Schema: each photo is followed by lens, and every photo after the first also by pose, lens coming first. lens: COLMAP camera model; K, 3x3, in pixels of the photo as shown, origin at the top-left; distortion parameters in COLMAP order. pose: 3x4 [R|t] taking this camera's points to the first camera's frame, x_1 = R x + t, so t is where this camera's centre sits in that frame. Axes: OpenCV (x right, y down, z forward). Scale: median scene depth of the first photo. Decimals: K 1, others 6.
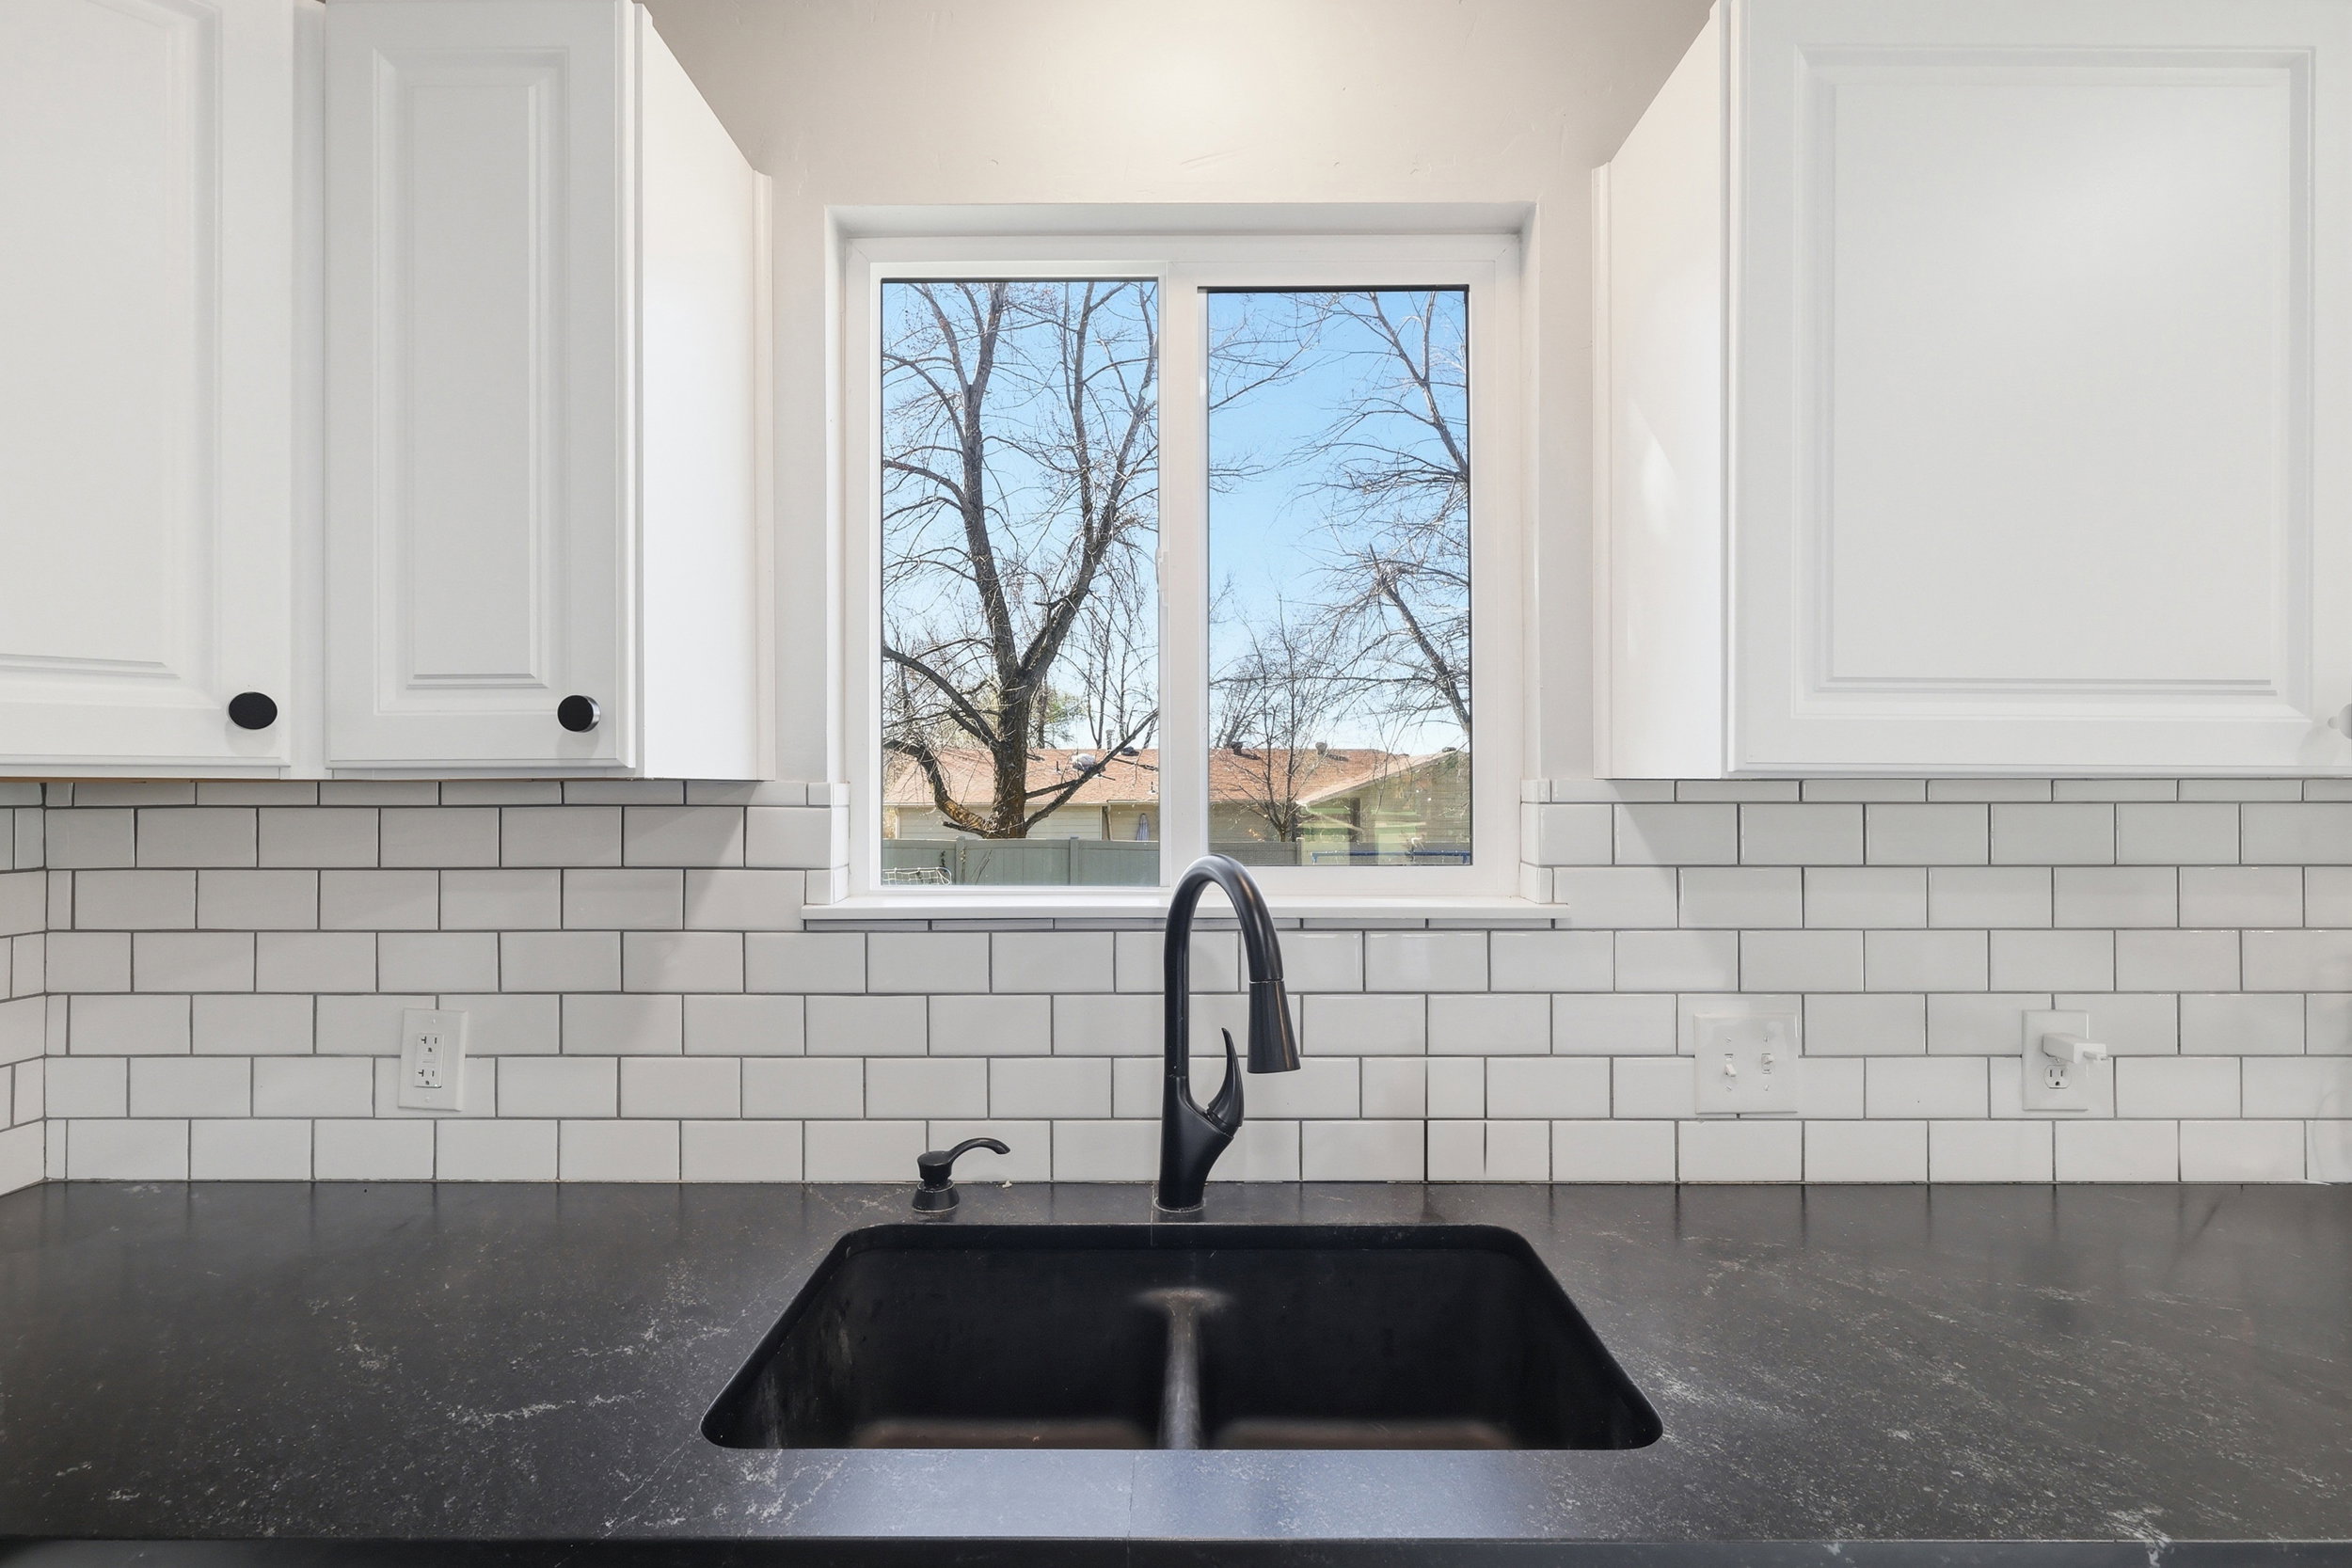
lens RADIAL K [[1102.9, 0, 1176.1], [0, 1102.9, 776.9], [0, 0, 1]] dist [-0.005743, 0.000495]
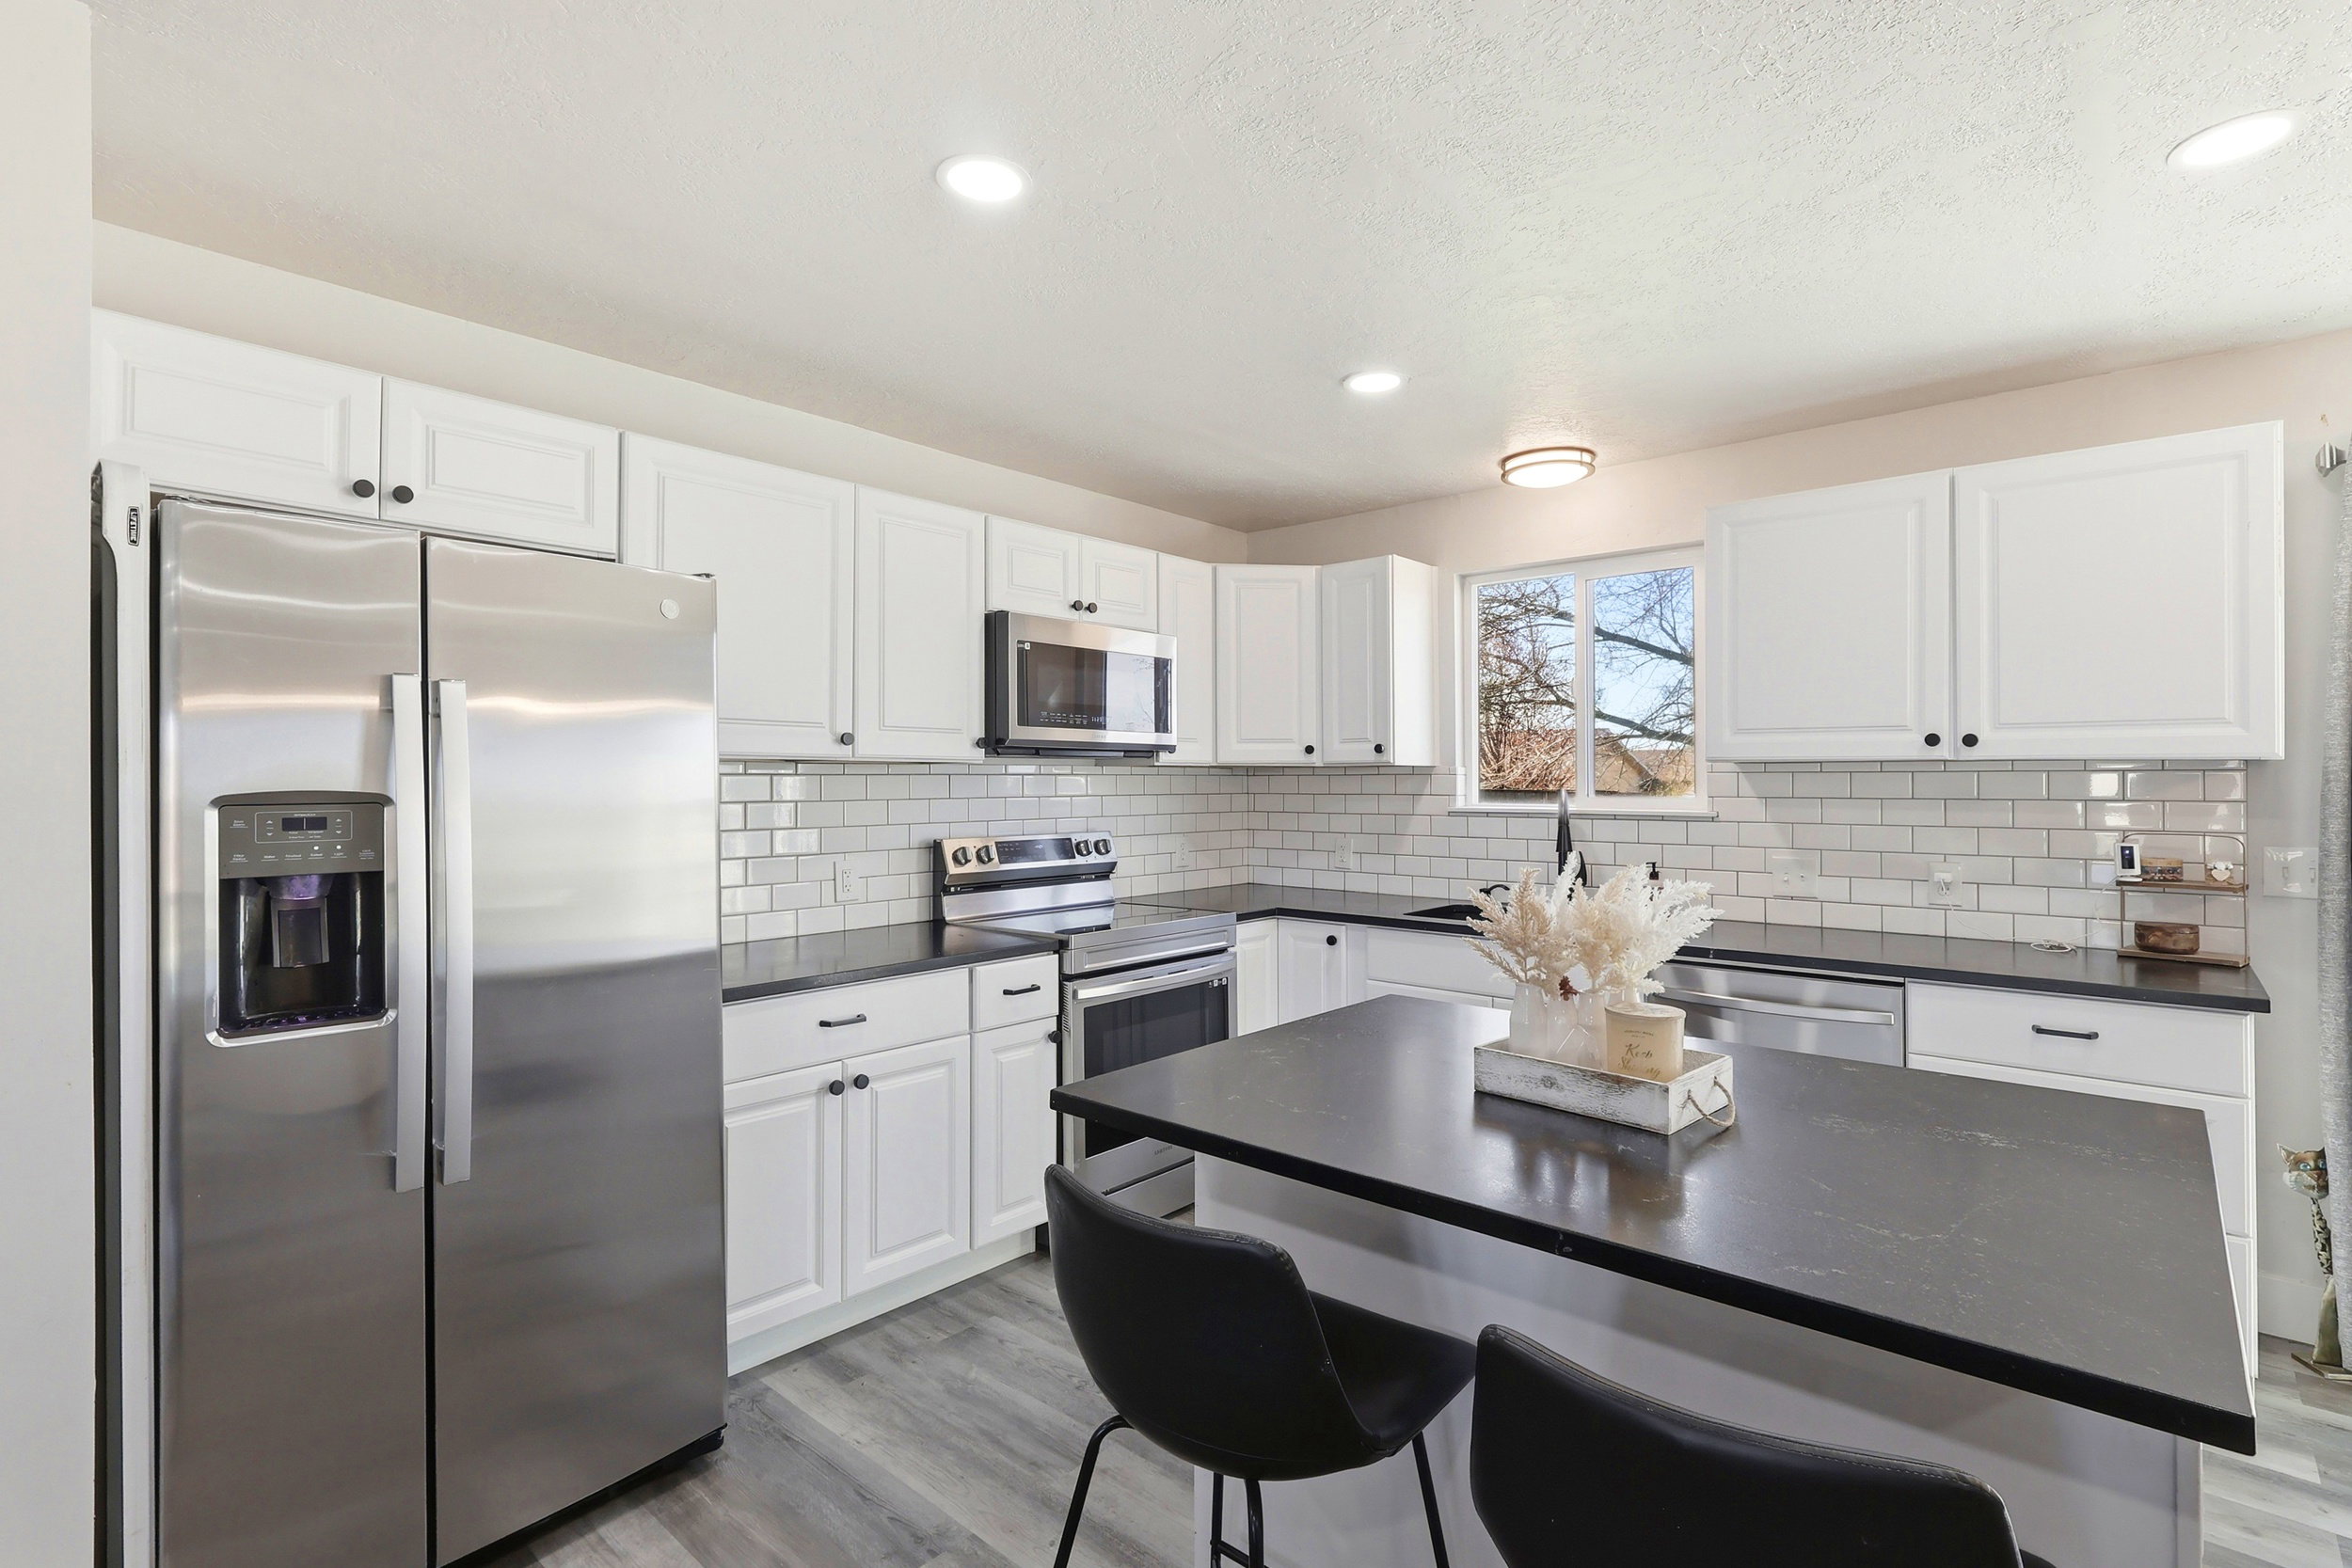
lens RADIAL K [[1102.9, 0, 1165.5], [0, 1102.9, 774.0], [0, 0, 1]] dist [-0.005743, 0.000495]
pose [[0.743172, -0.003049, -0.669093, 1.107807], [0.005912, 0.999981, 0.002010, 0.014216], [0.669074, -0.005449, 0.743176, -1.766986]]
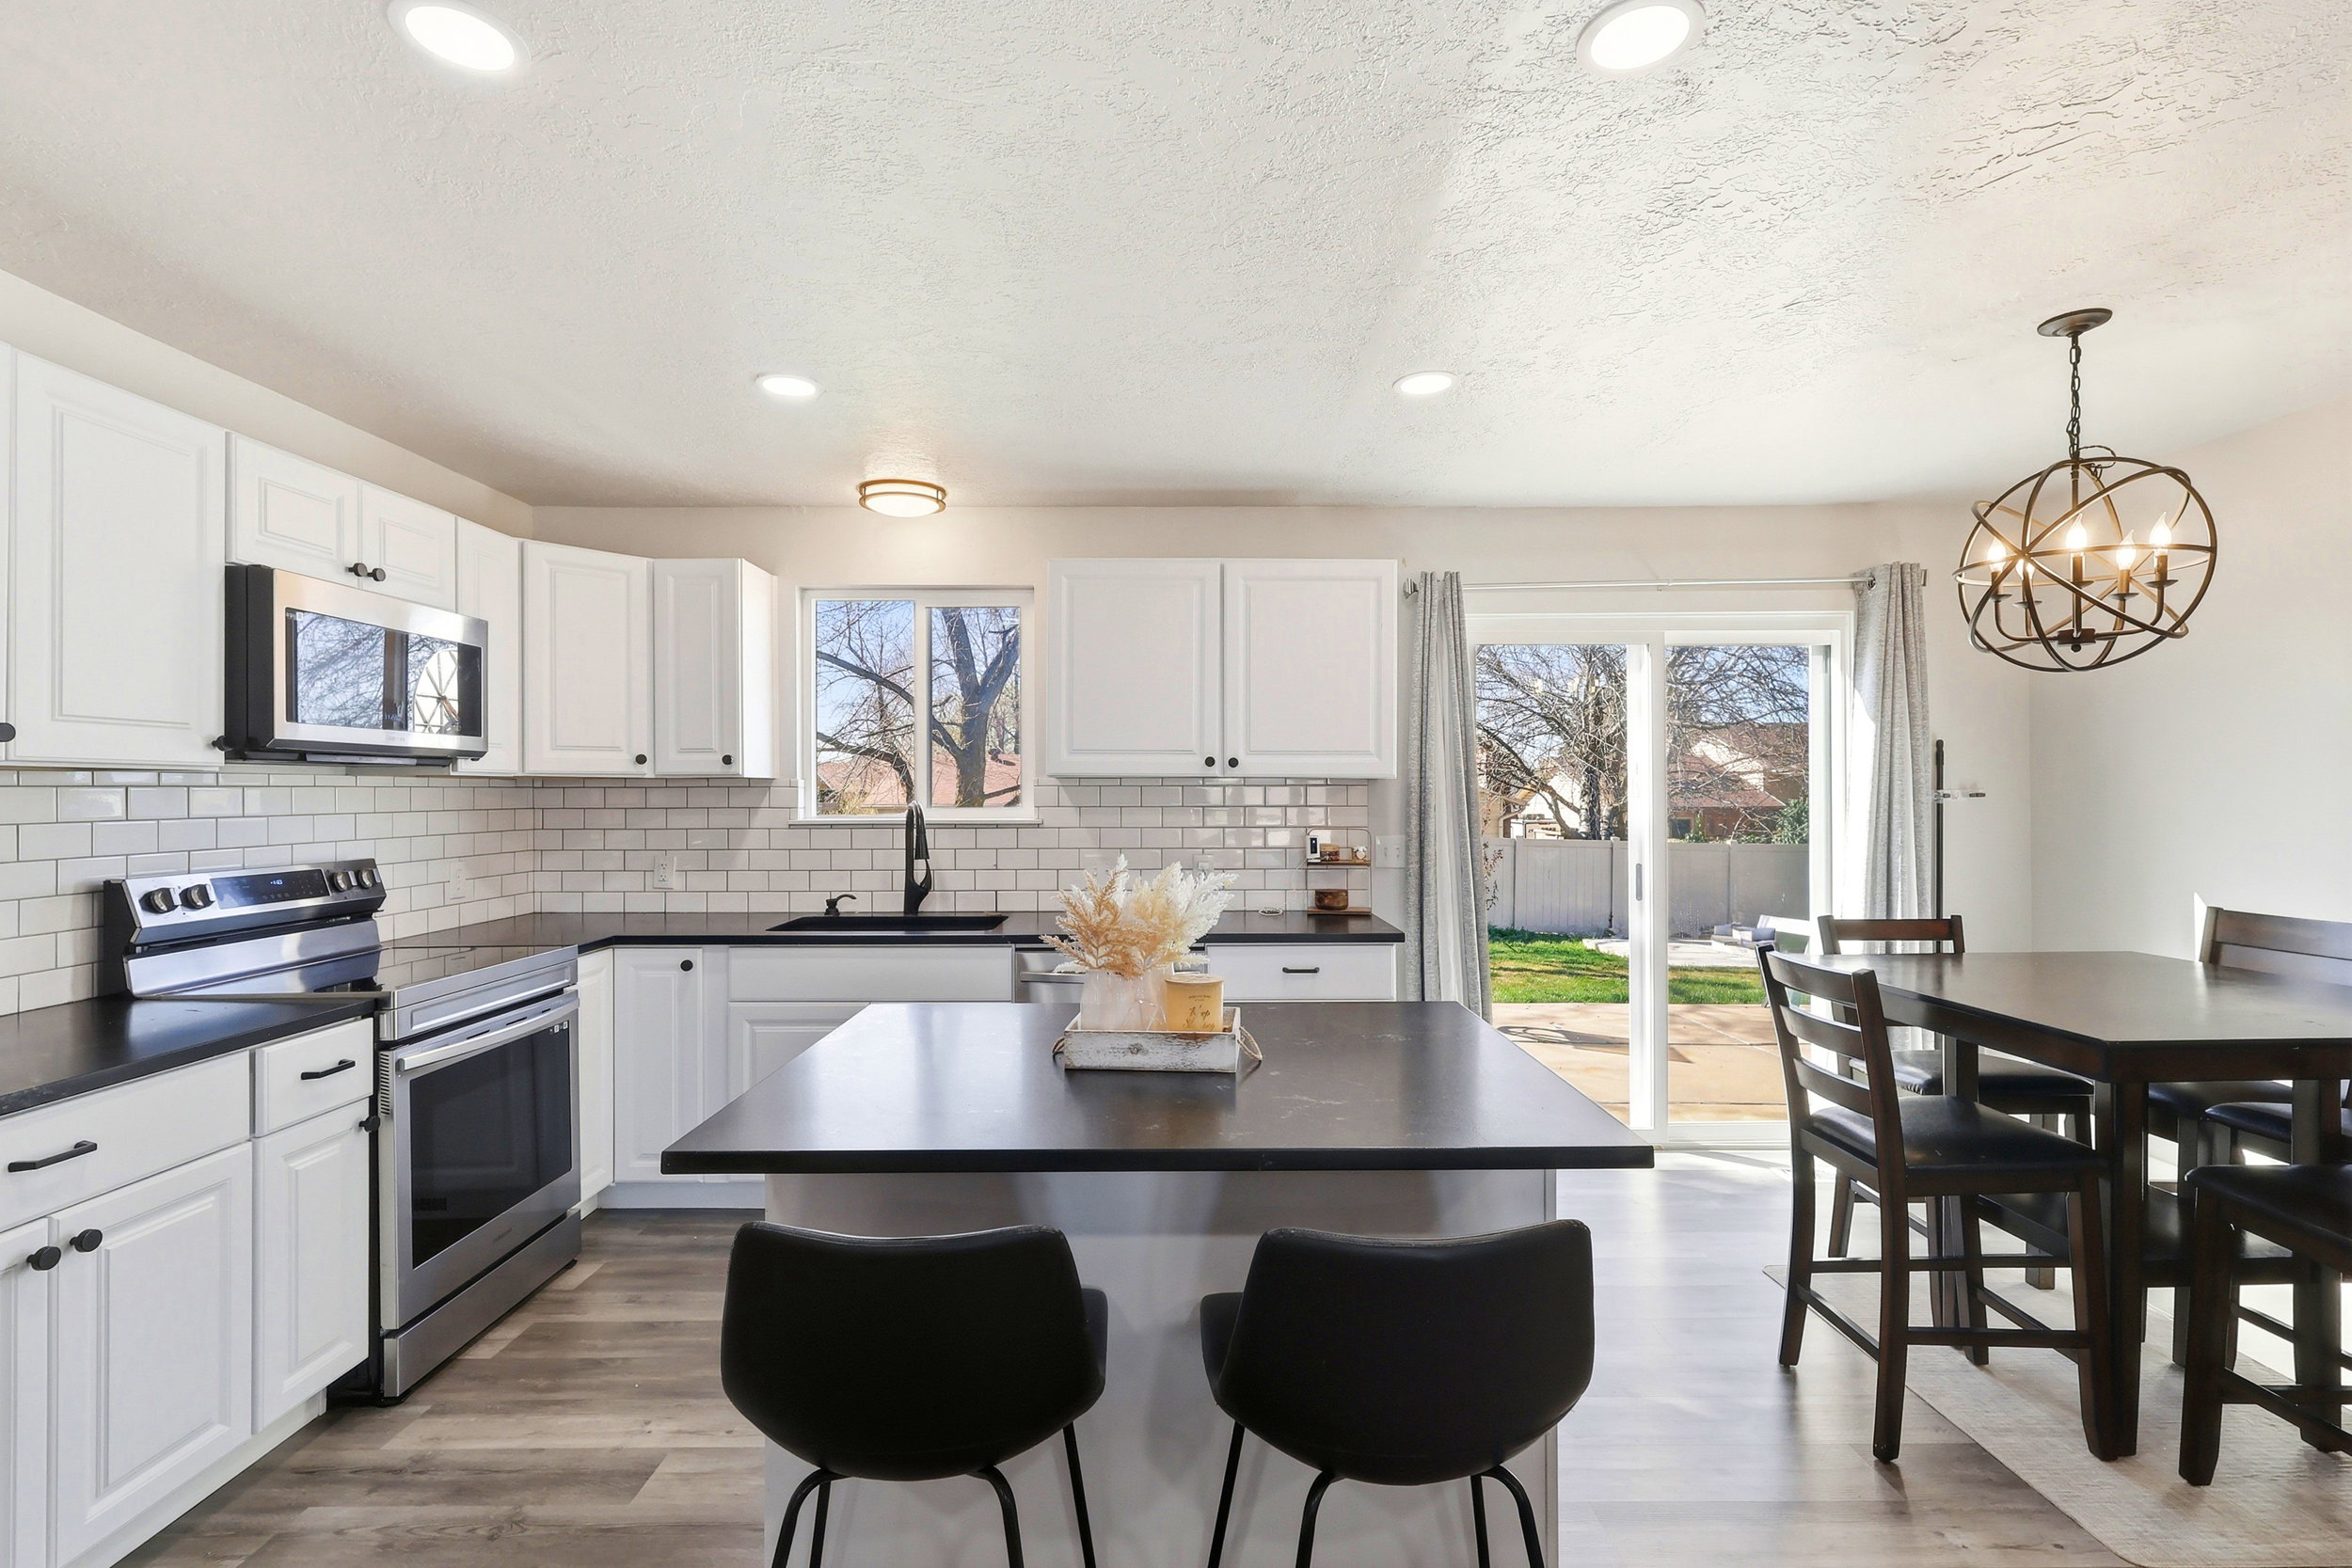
lens RADIAL K [[1102.9, 0, 1170.4], [0, 1102.9, 780.6], [0, 0, 1]] dist [-0.005743, 0.000495]
pose [[0.999995, -0.000283, 0.003140, 0.689812], [0.000281, 1.000000, 0.000673, 0.007574], [-0.003140, -0.000672, 0.999995, -2.002561]]
